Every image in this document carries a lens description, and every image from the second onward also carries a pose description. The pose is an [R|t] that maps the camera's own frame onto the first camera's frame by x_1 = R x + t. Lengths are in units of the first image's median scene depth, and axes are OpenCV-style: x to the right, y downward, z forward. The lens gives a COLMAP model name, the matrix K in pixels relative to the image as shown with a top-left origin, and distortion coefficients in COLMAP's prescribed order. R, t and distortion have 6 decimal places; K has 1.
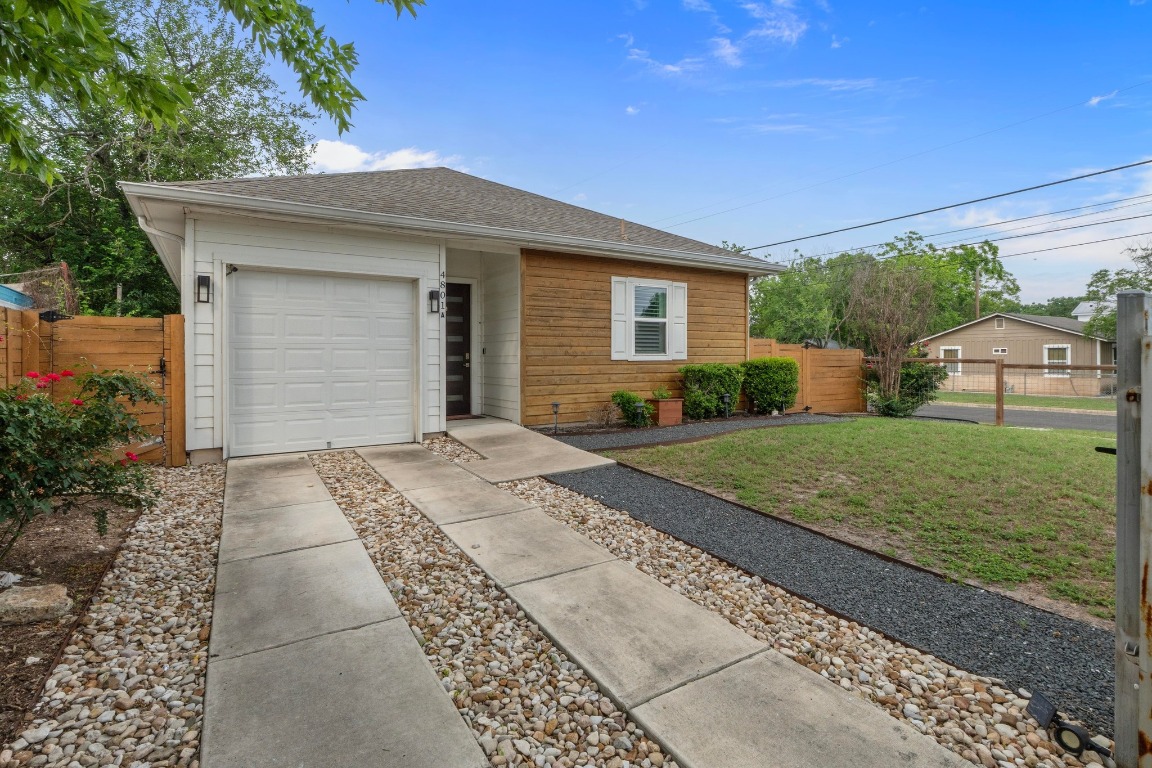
lens RADIAL K [[571.7, 0, 581.6], [0, 571.7, 346.3], [0, 0, 1]] dist [-0.007833, 0.000735]
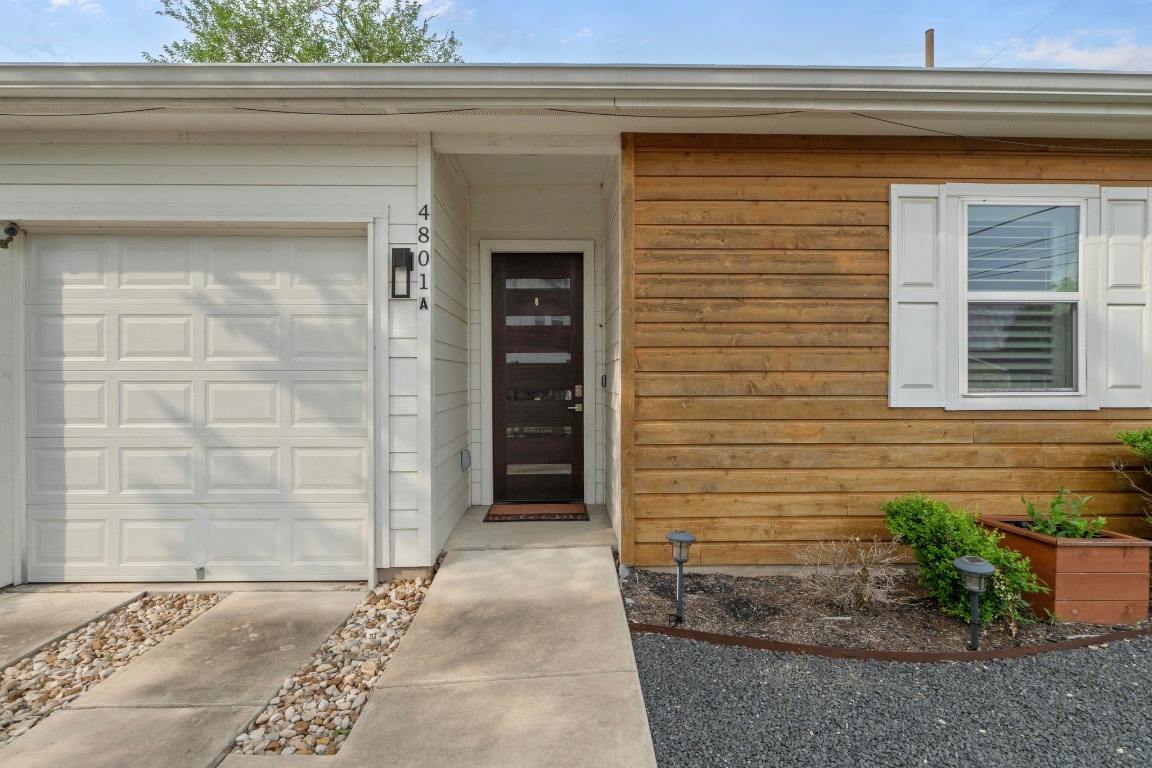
lens RADIAL K [[571.7, 0, 579.4], [0, 571.7, 376.8], [0, 0, 1]] dist [-0.007833, 0.000735]
pose [[0.848378, 0.000826, -0.529390, 0.079738], [0.007113, 0.999891, 0.012959, -0.002725], [0.529343, -0.014759, 0.848279, 0.592636]]
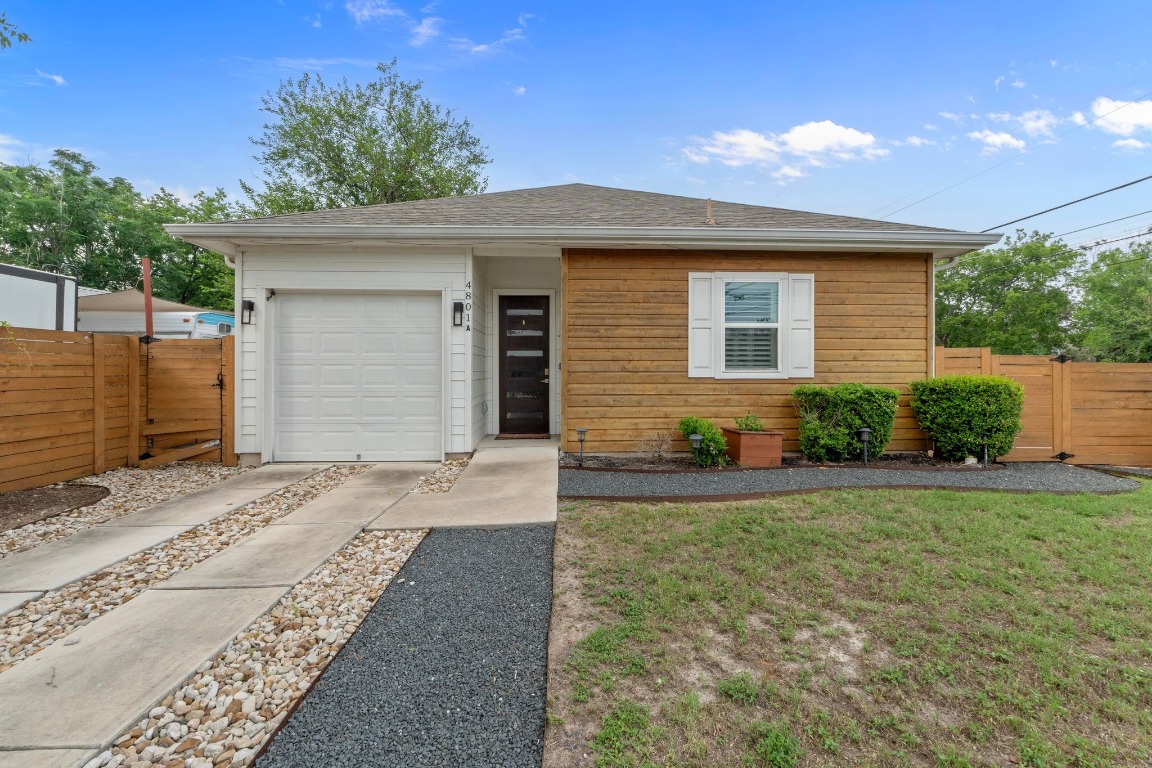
lens RADIAL K [[497.0, 0, 580.7], [0, 497.0, 362.6], [0, 0, 1]] dist [-0.007905, 0.000545]
pose [[0.860361, -0.005271, -0.509658, 0.284676], [0.005496, 0.999984, -0.001065, 0.003215], [0.509656, -0.001885, 0.860376, 0.338208]]
